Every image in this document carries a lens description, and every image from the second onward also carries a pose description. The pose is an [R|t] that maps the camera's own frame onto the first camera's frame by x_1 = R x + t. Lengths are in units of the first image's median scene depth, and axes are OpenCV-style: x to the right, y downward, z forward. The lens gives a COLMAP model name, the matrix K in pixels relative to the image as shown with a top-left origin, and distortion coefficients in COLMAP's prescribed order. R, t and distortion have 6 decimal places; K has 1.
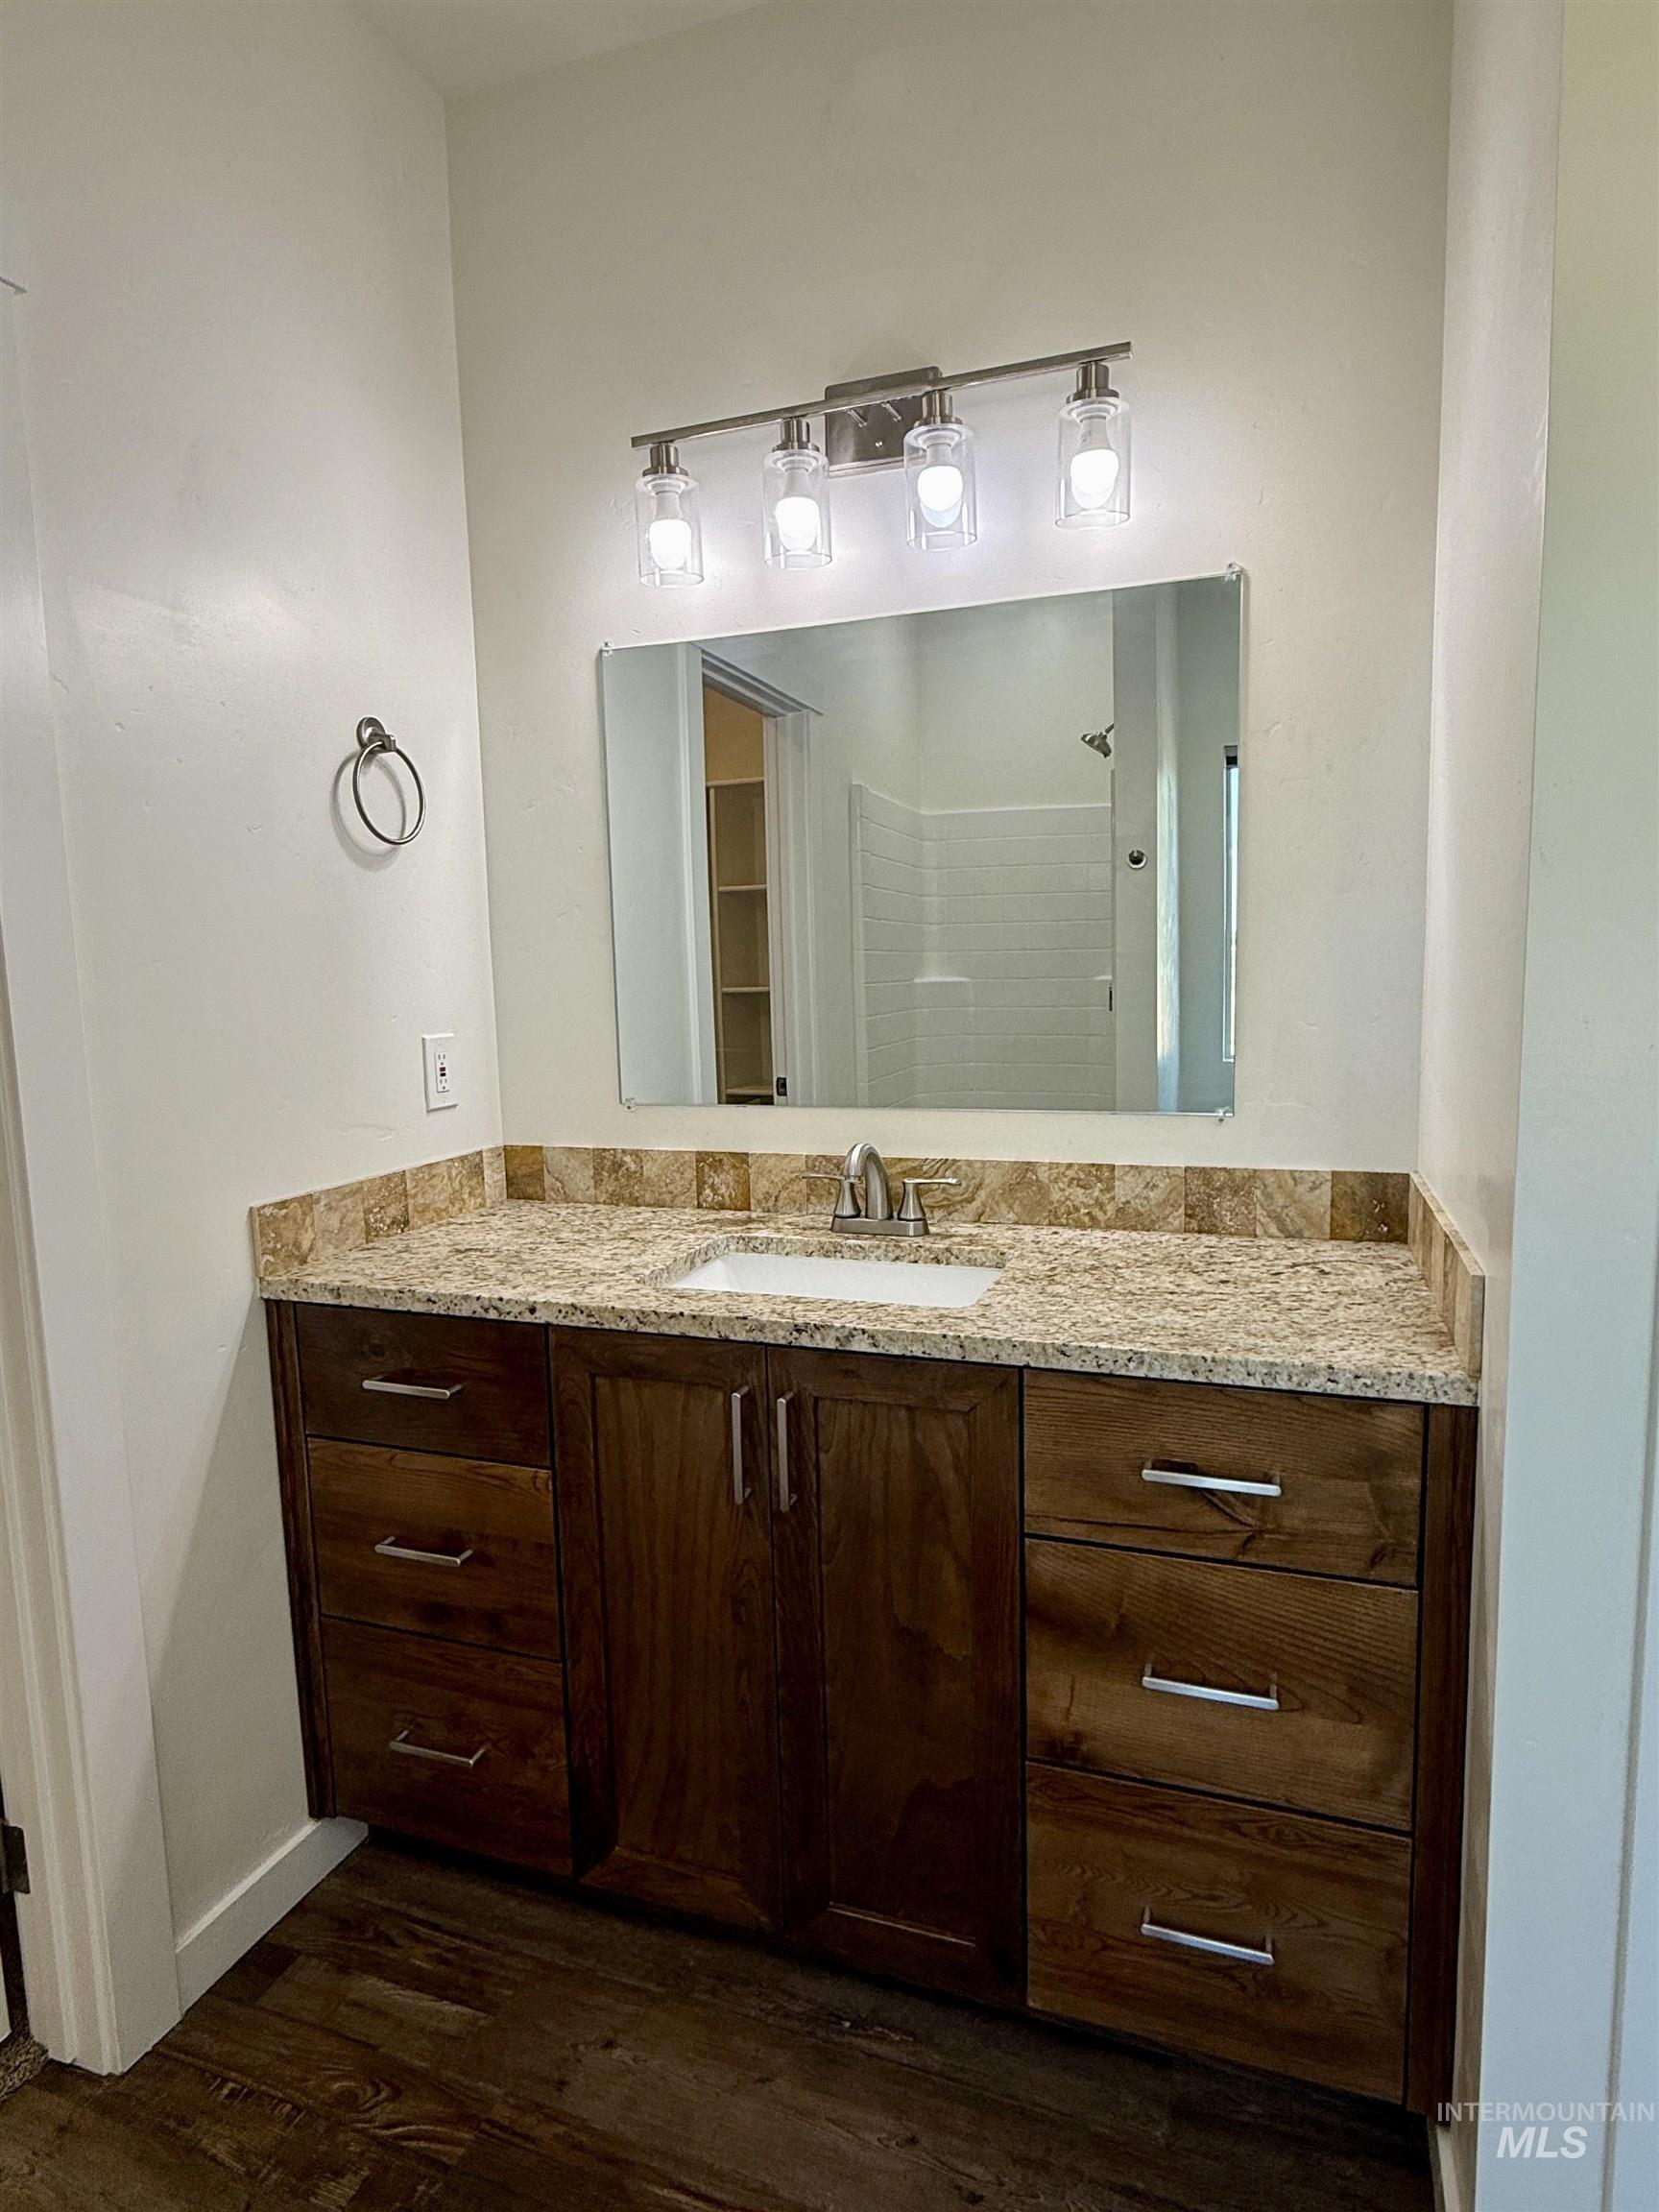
lens RADIAL K [[1220.3, 0, 829.2], [0, 1220.3, 1106.0], [0, 0, 1]] dist [0.005746, 0.001593]
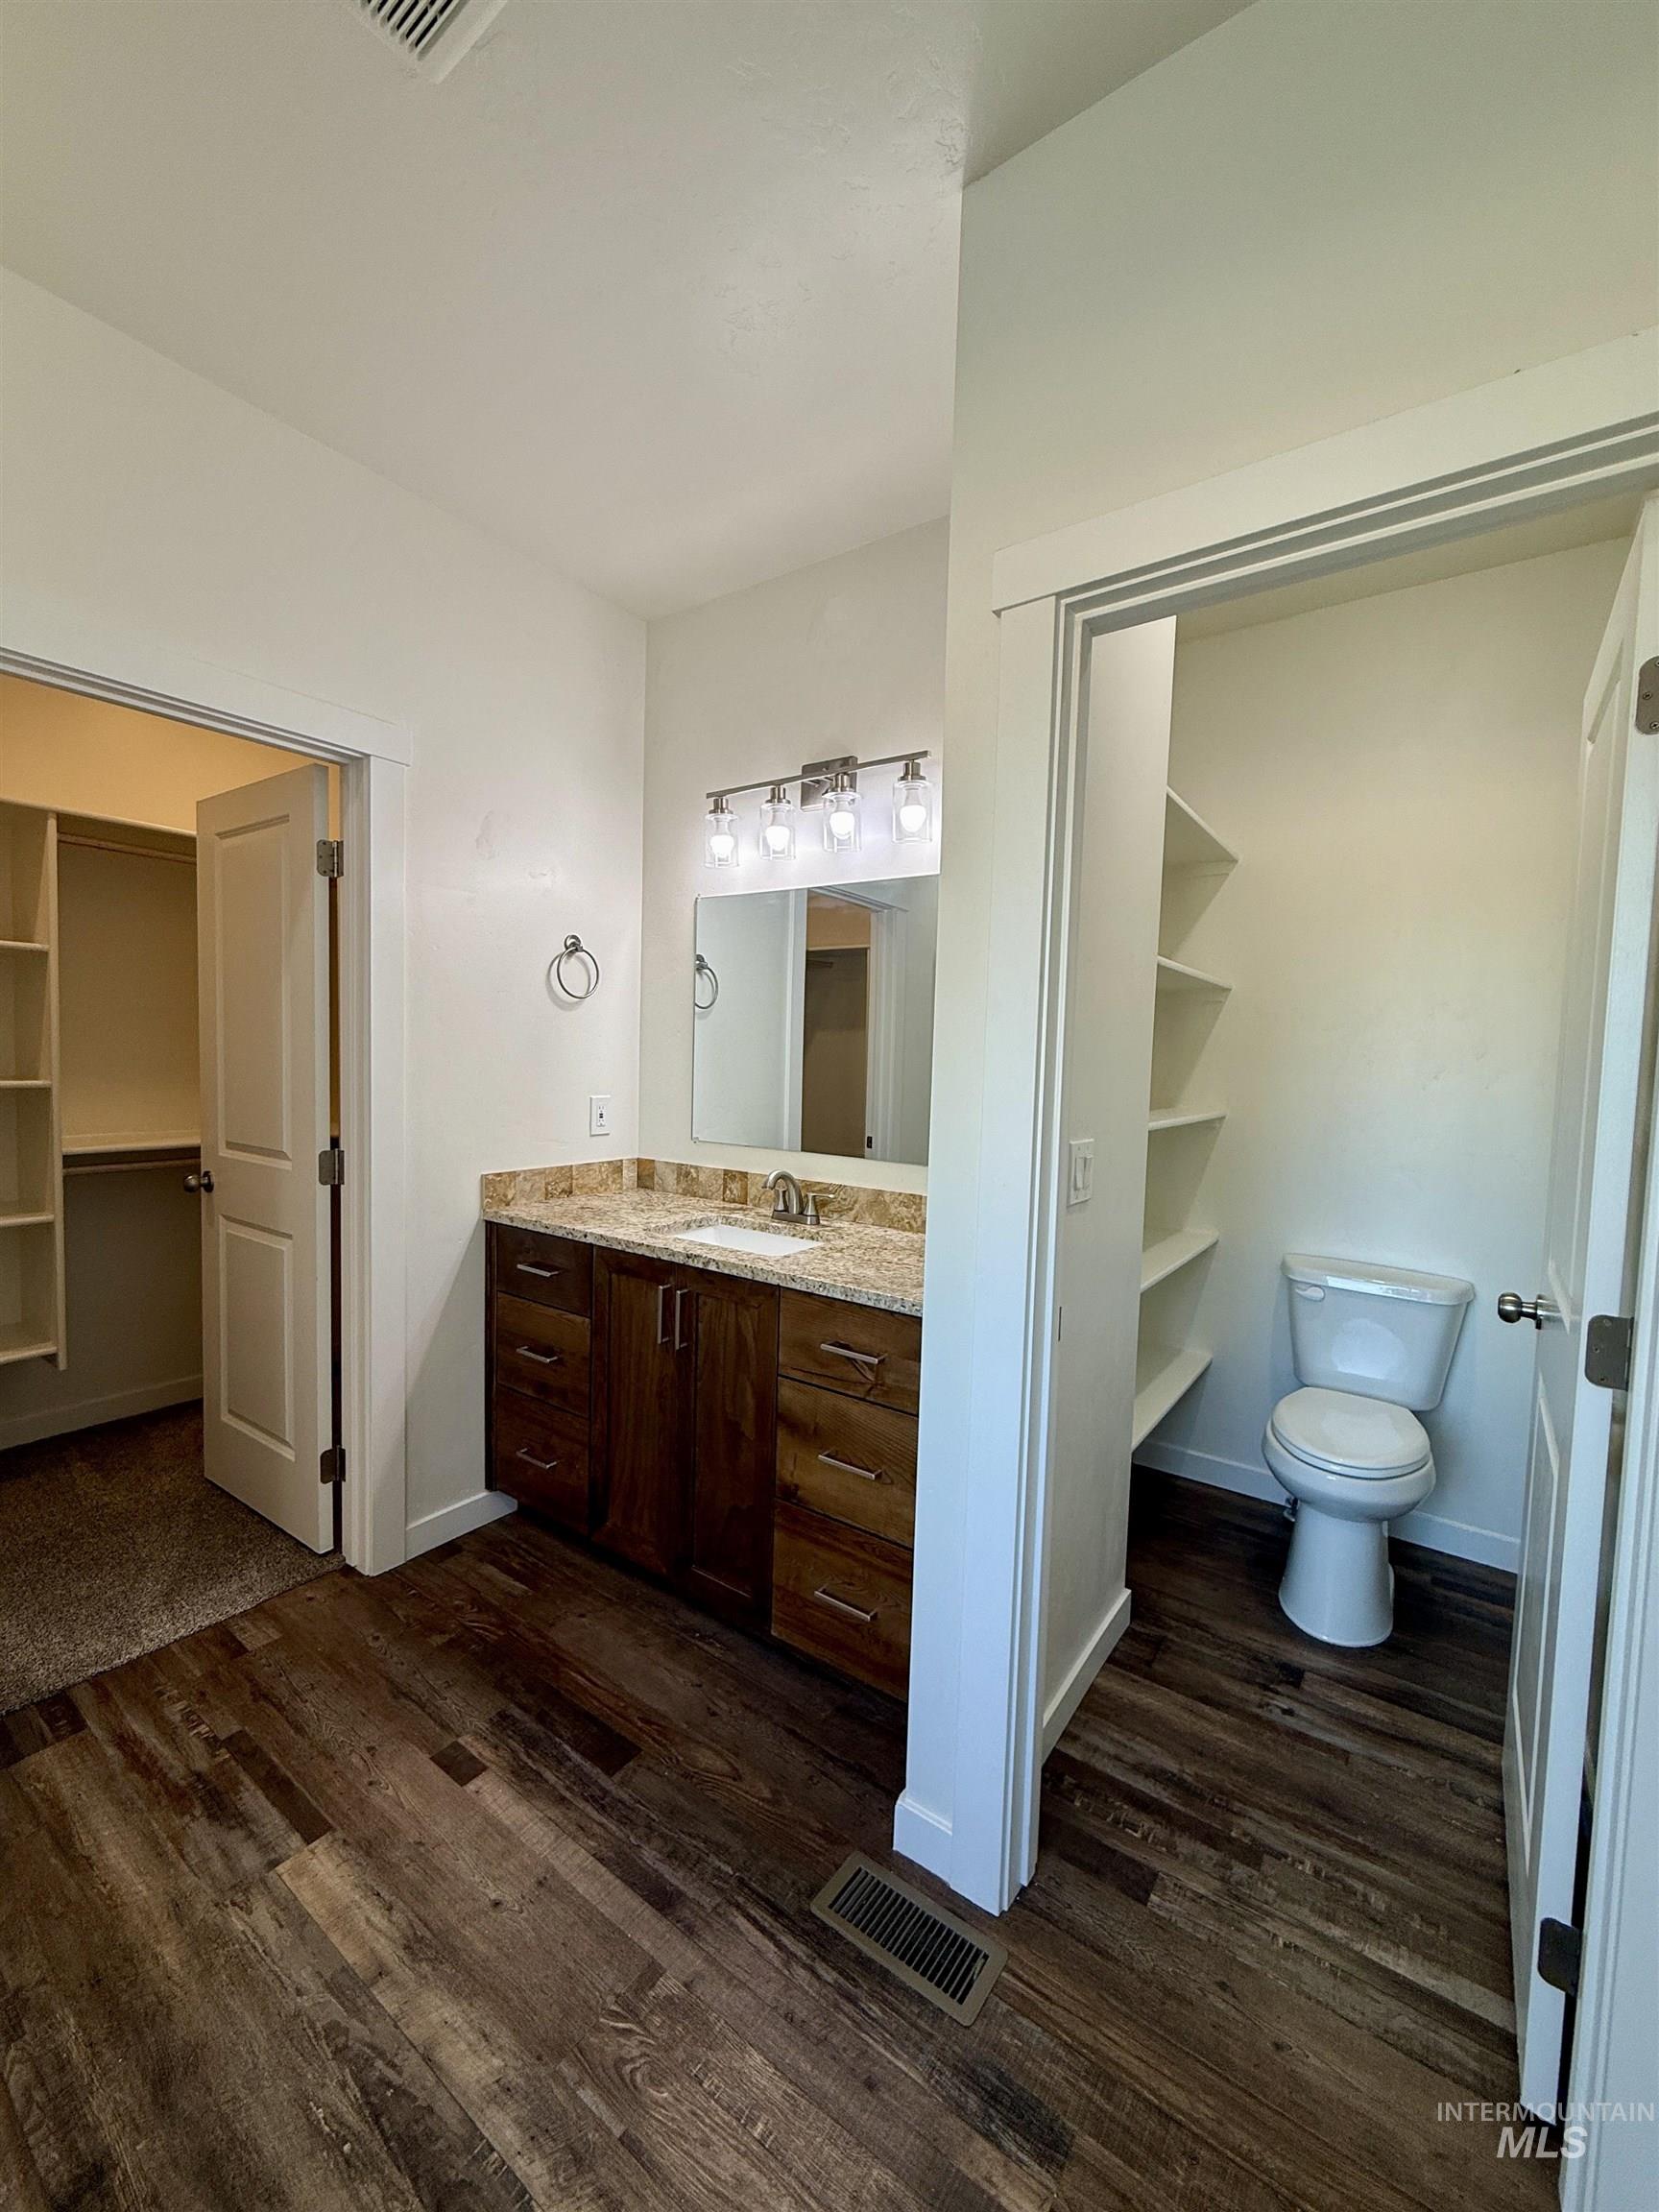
lens RADIAL K [[887.3, 0, 836.5], [0, 887.3, 1107.4], [0, 0, 1]] dist [0.005932, -0.000223]
pose [[0.962946, 0.069643, -0.260547, 0.494434], [-0.084297, 0.995402, -0.045483, -0.010975], [0.256182, 0.065761, 0.964389, -0.299237]]
